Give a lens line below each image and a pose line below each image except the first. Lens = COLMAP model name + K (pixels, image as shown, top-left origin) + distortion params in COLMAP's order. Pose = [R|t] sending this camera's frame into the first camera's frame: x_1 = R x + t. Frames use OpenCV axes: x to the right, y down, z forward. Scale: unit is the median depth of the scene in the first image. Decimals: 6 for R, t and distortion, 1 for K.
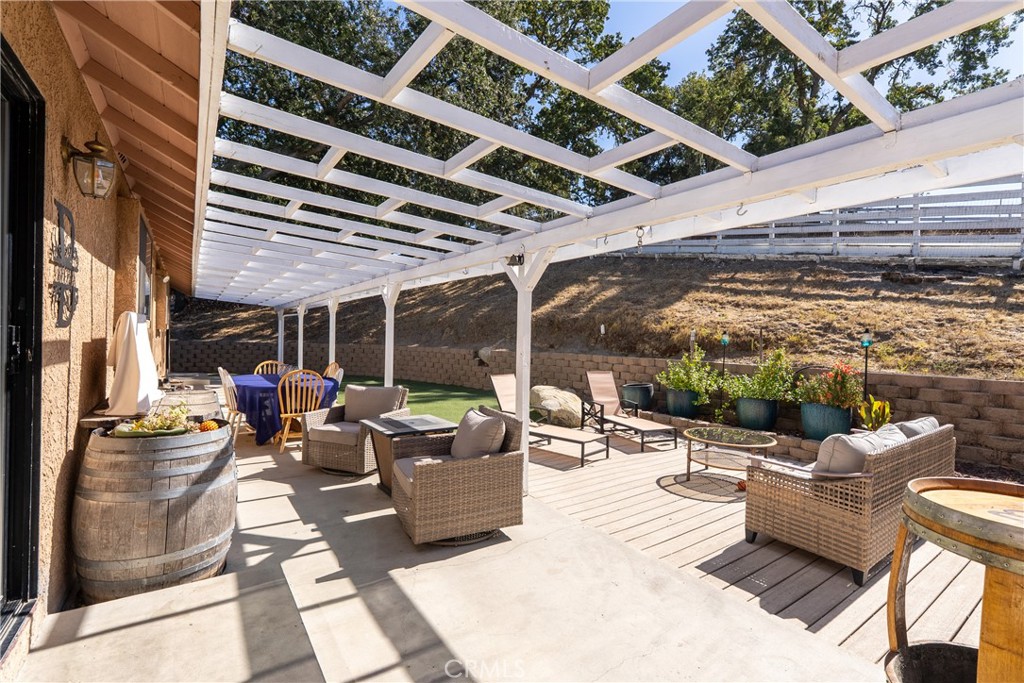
lens RADIAL K [[466.1, 0, 511.1], [0, 466.1, 338.4], [0, 0, 1]] dist [-0.006206, 0.002986]
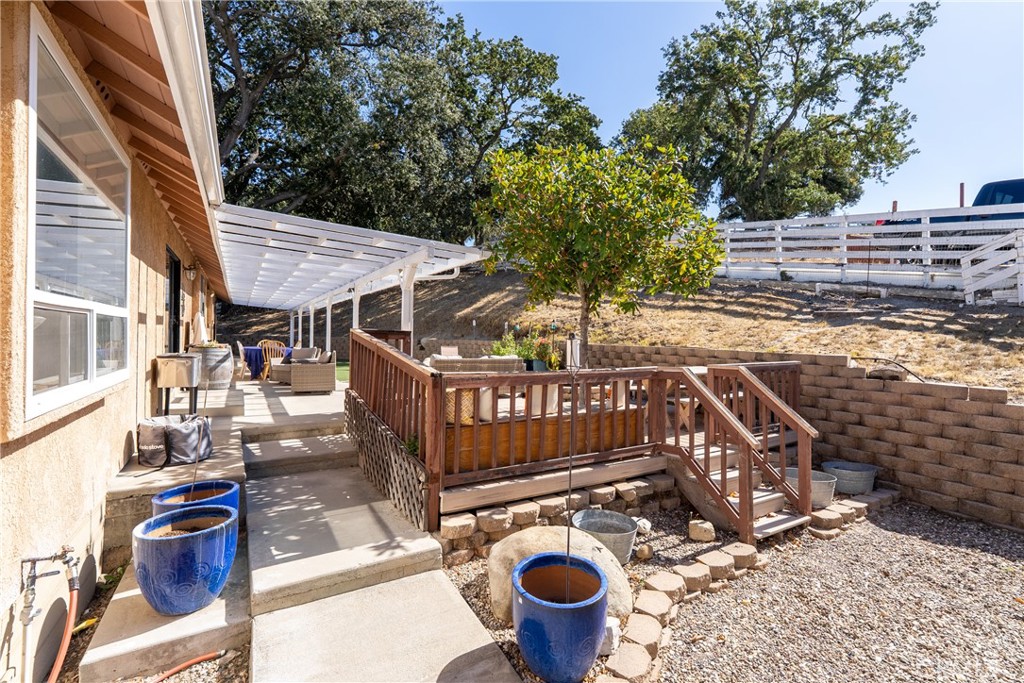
lens RADIAL K [[466.1, 0, 513.0], [0, 466.1, 339.2], [0, 0, 1]] dist [-0.006206, 0.002986]
pose [[0.997465, -0.002056, -0.071125, 0.286040], [0.001964, 0.999997, -0.001372, 0.024627], [0.071128, 0.001229, 0.997466, -0.373256]]
